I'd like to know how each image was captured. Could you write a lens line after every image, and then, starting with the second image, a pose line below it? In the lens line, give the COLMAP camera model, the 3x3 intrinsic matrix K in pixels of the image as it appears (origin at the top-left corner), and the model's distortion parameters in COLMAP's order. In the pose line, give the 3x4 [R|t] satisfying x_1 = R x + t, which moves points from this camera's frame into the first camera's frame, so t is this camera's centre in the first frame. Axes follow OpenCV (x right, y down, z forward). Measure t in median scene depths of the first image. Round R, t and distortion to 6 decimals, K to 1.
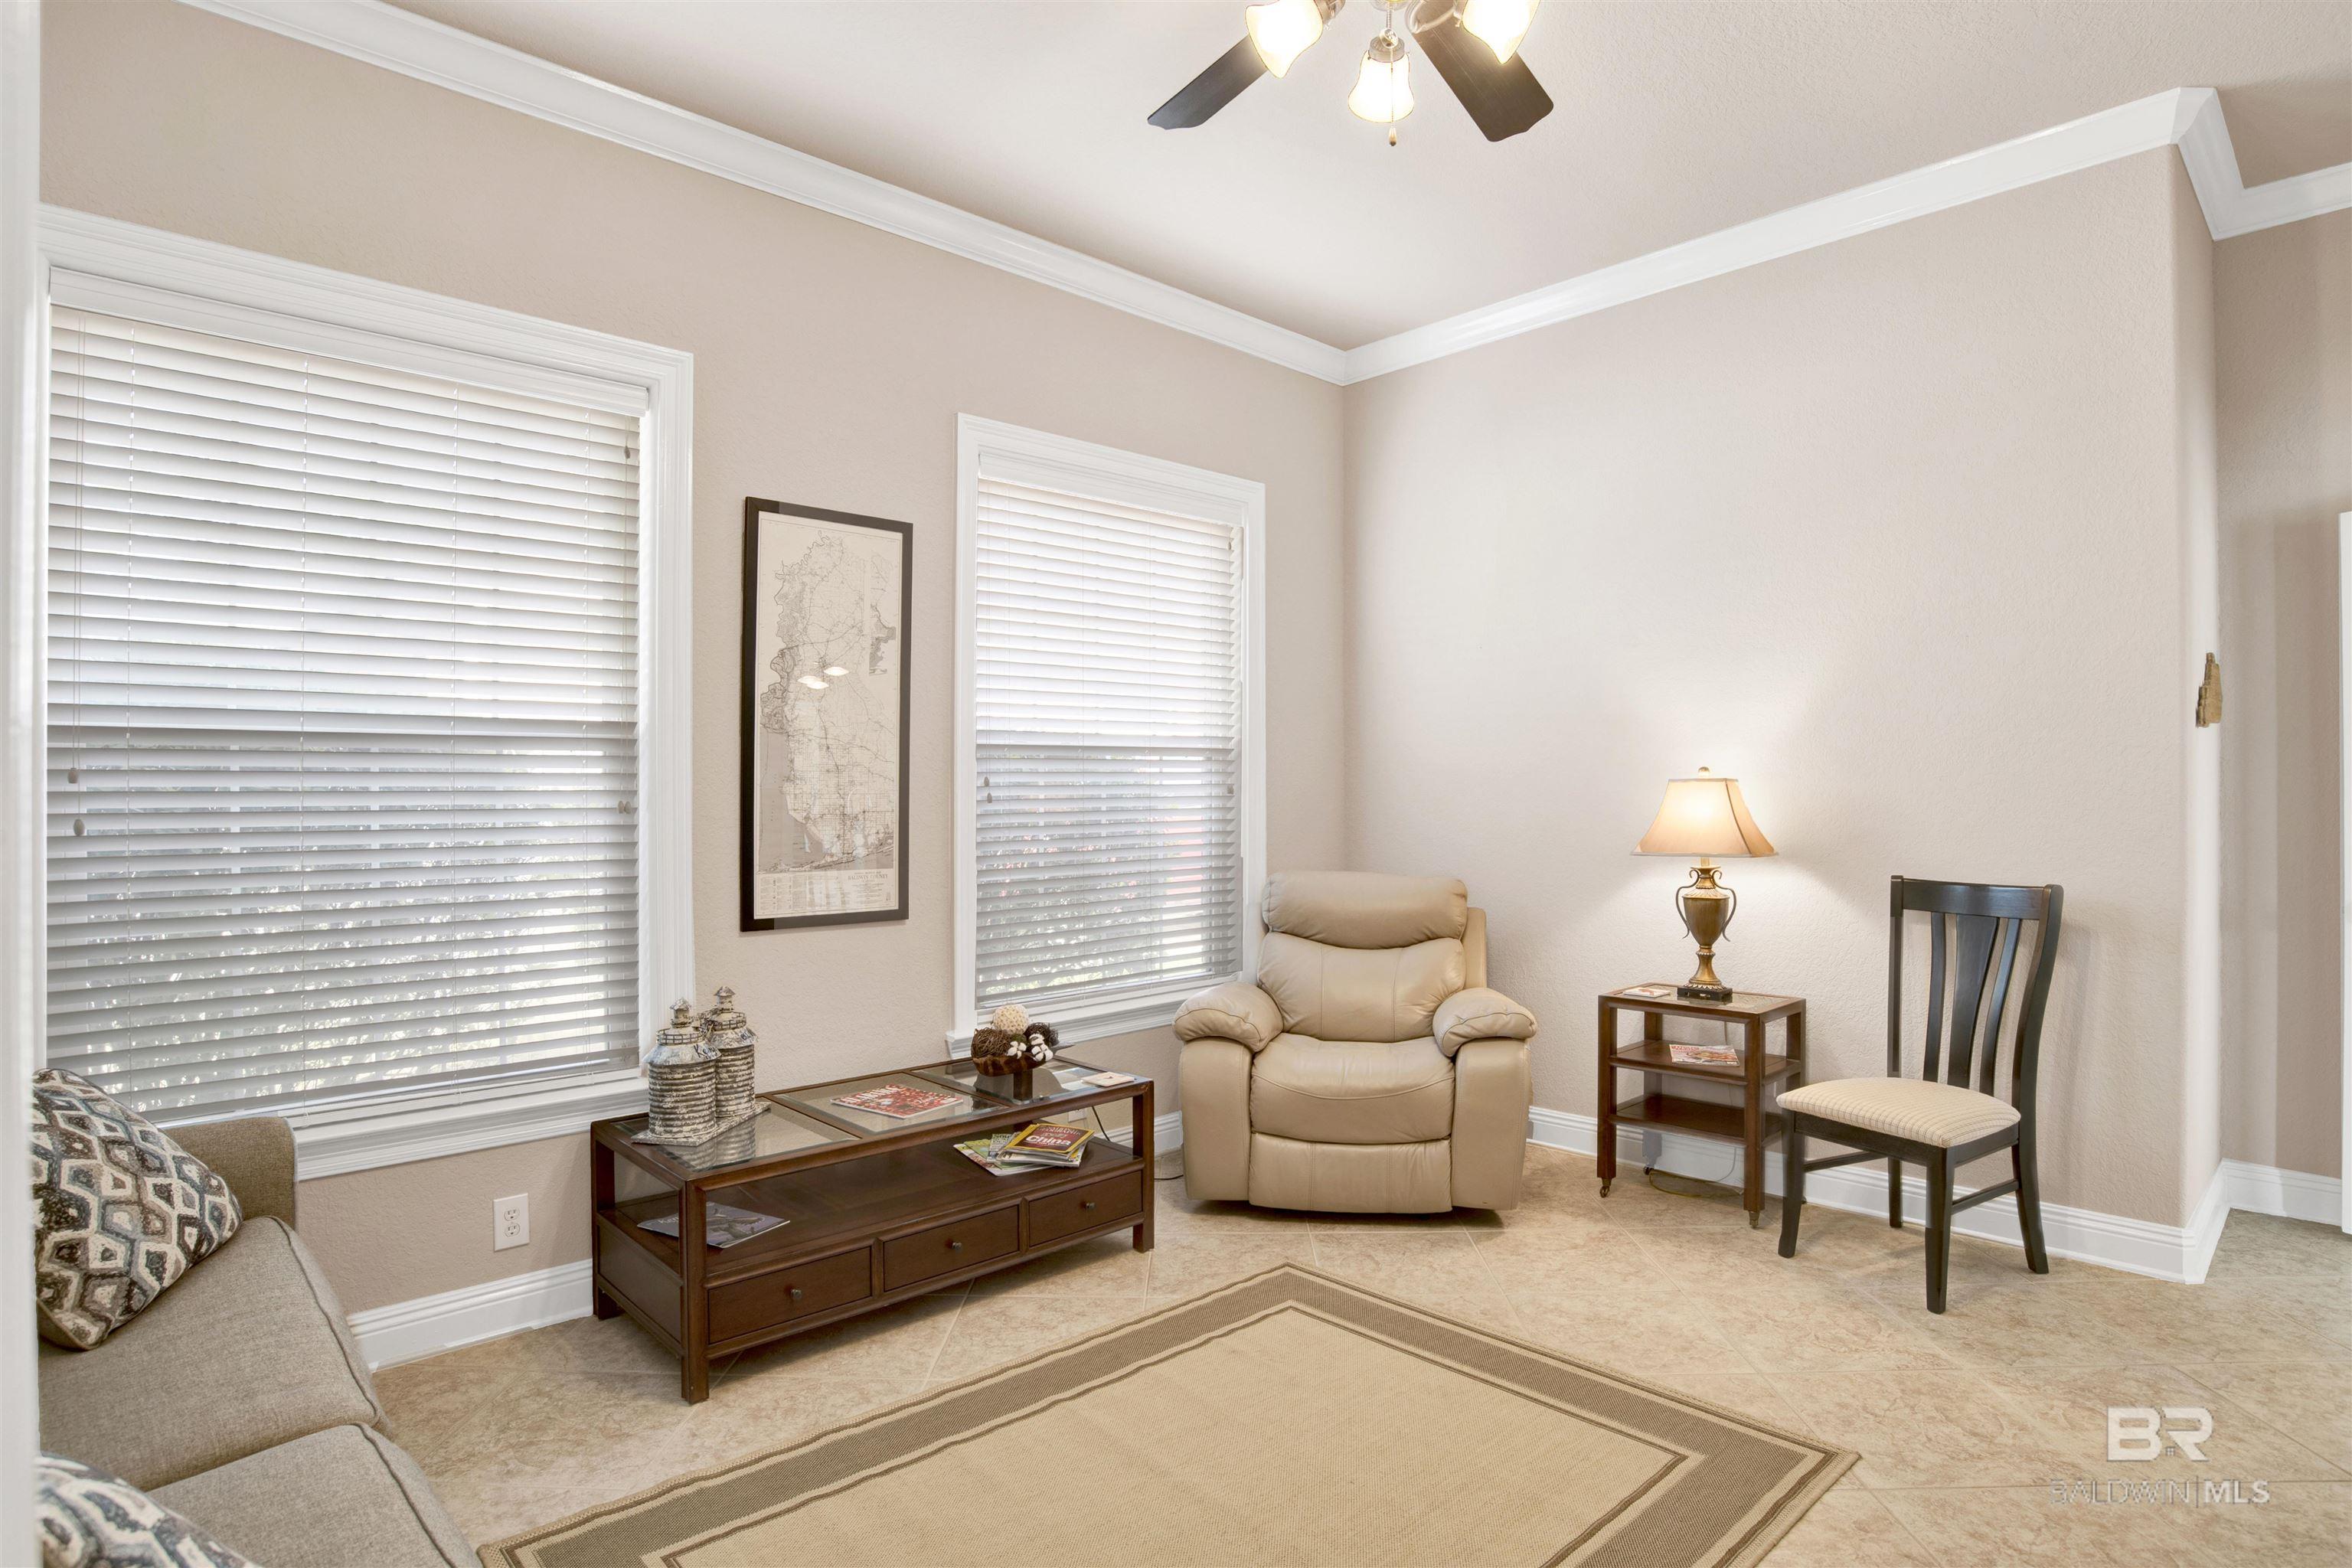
lens RADIAL K [[1230.8, 0, 1184.7], [0, 1230.8, 780.0], [0, 0, 1]] dist [-0.070717, 0.024166]
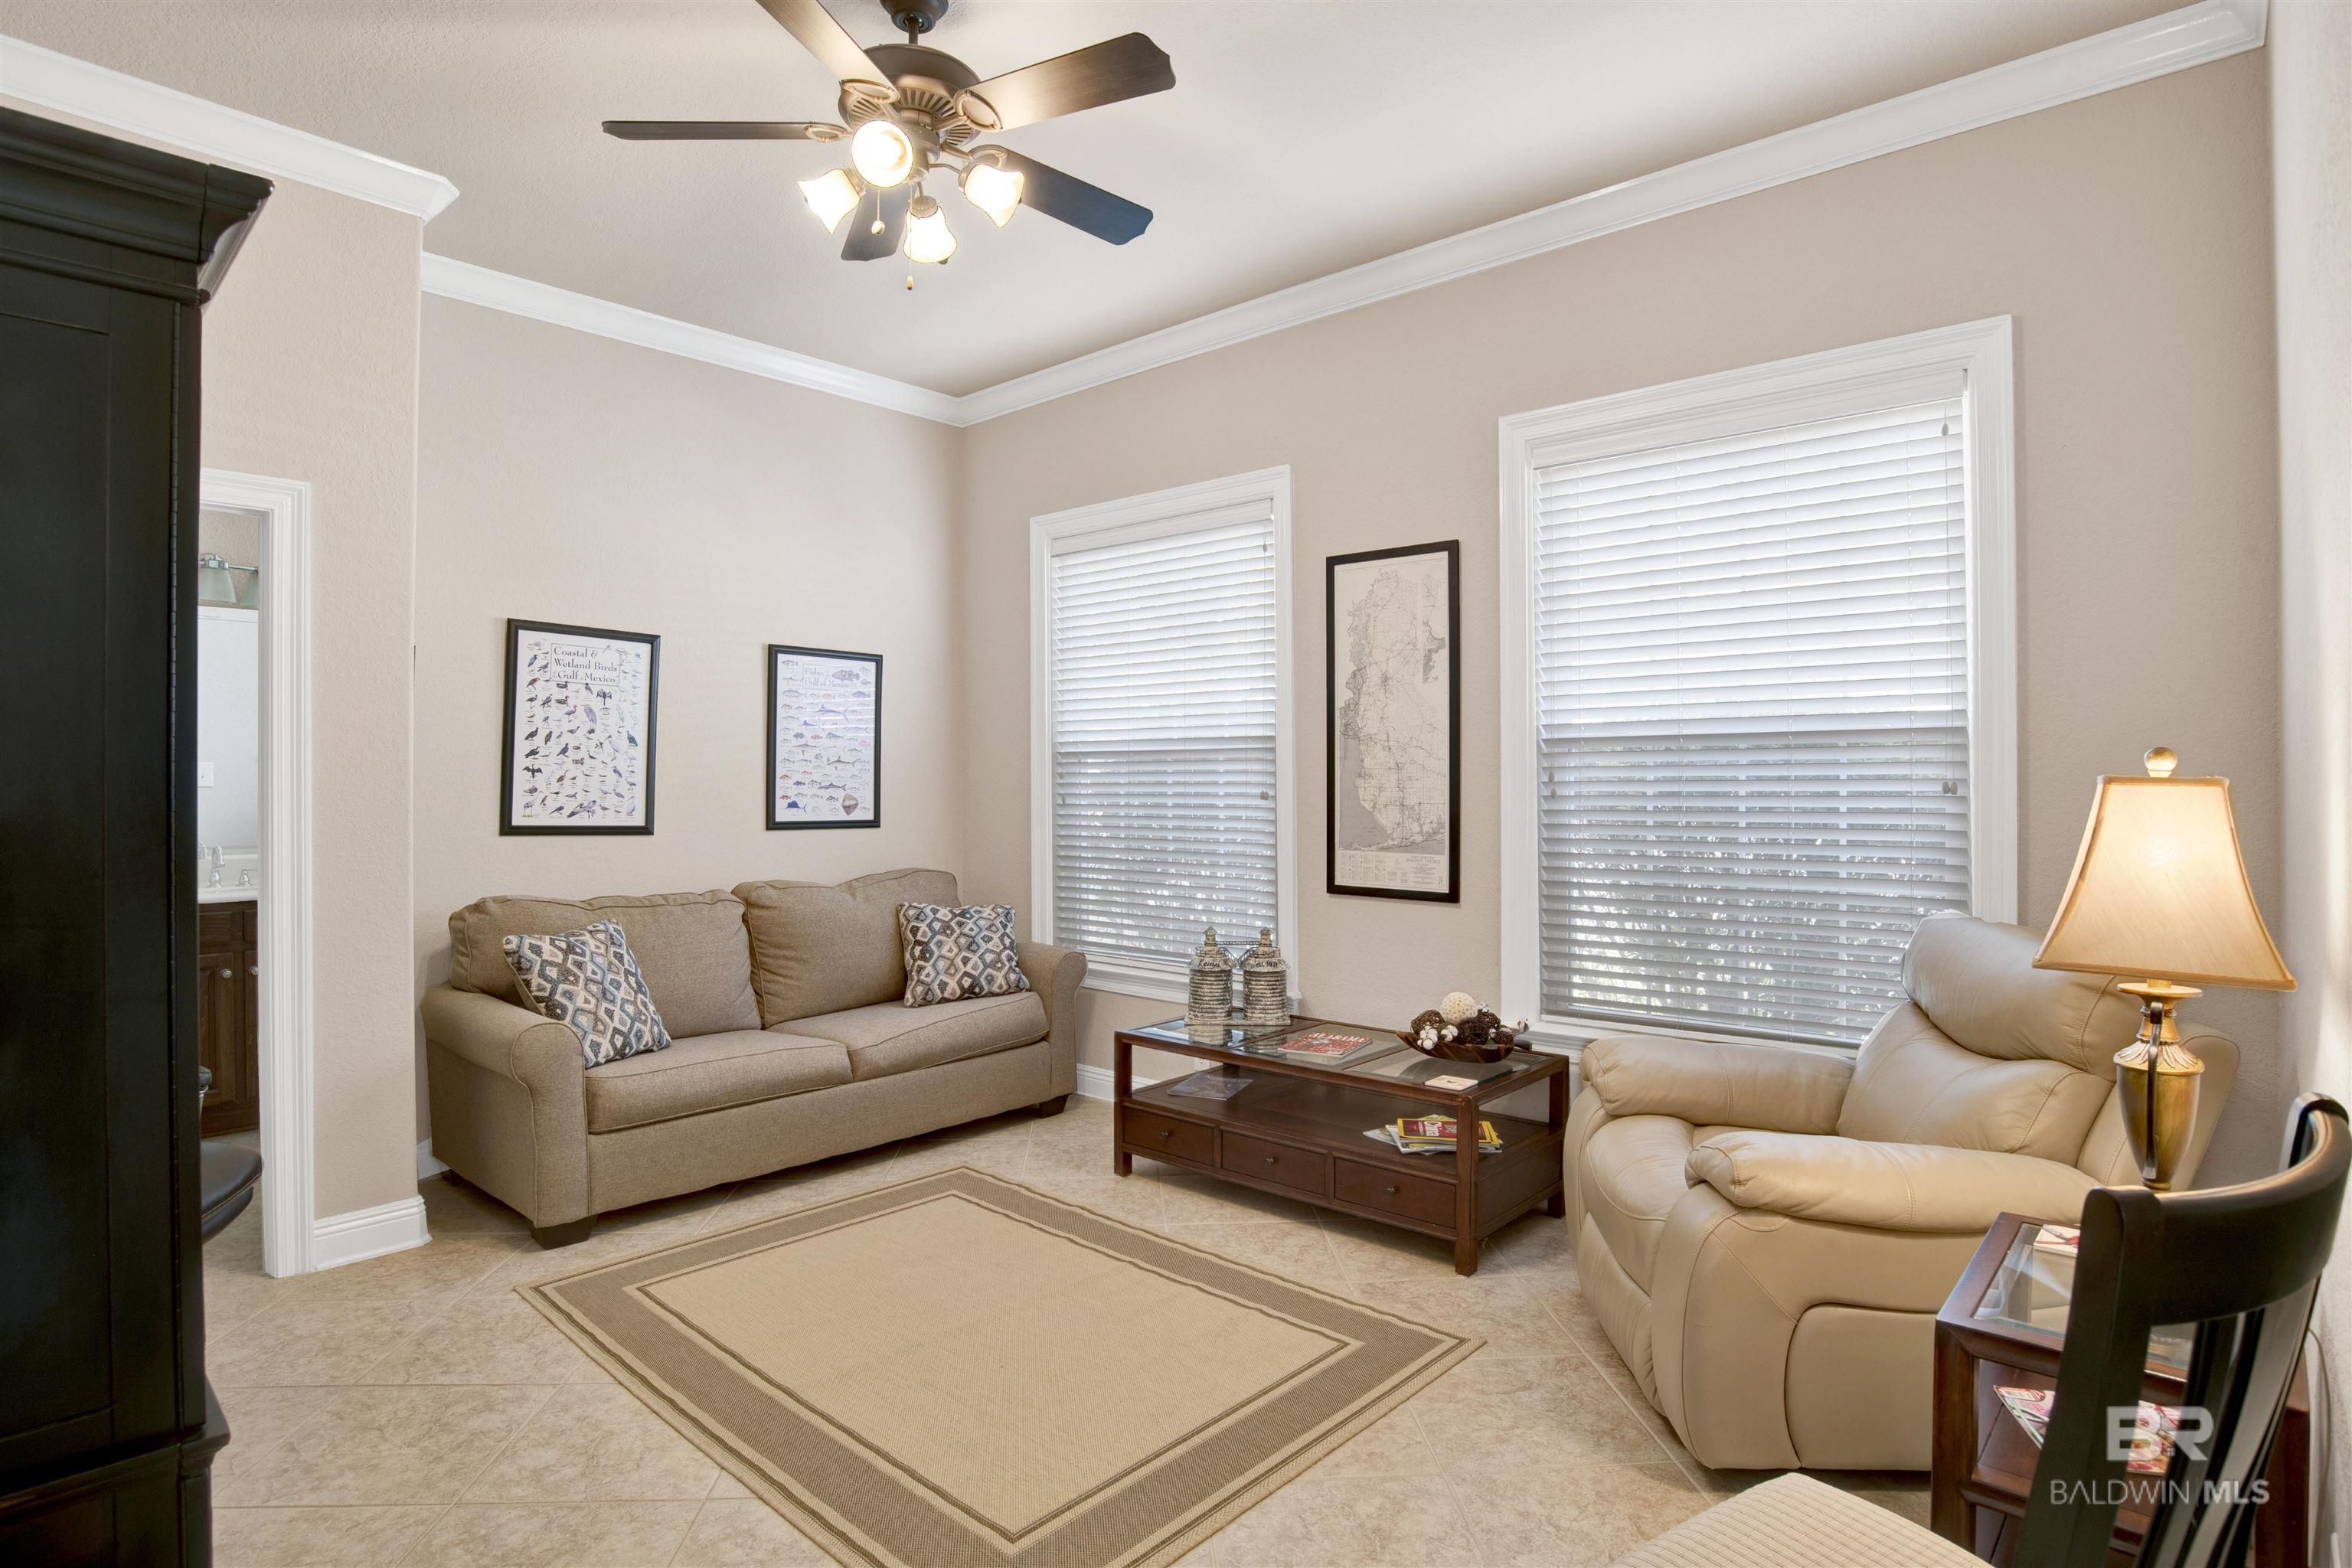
lens RADIAL K [[1226.7, 0, 1195.6], [0, 1226.7, 770.4], [0, 0, 1]] dist [-0.044667, 0.000709]
pose [[0.099306, -0.003244, -0.995052, 0.873023], [0.007220, 0.999971, -0.002540, -0.003750], [0.995031, -0.006932, 0.099326, 0.692022]]
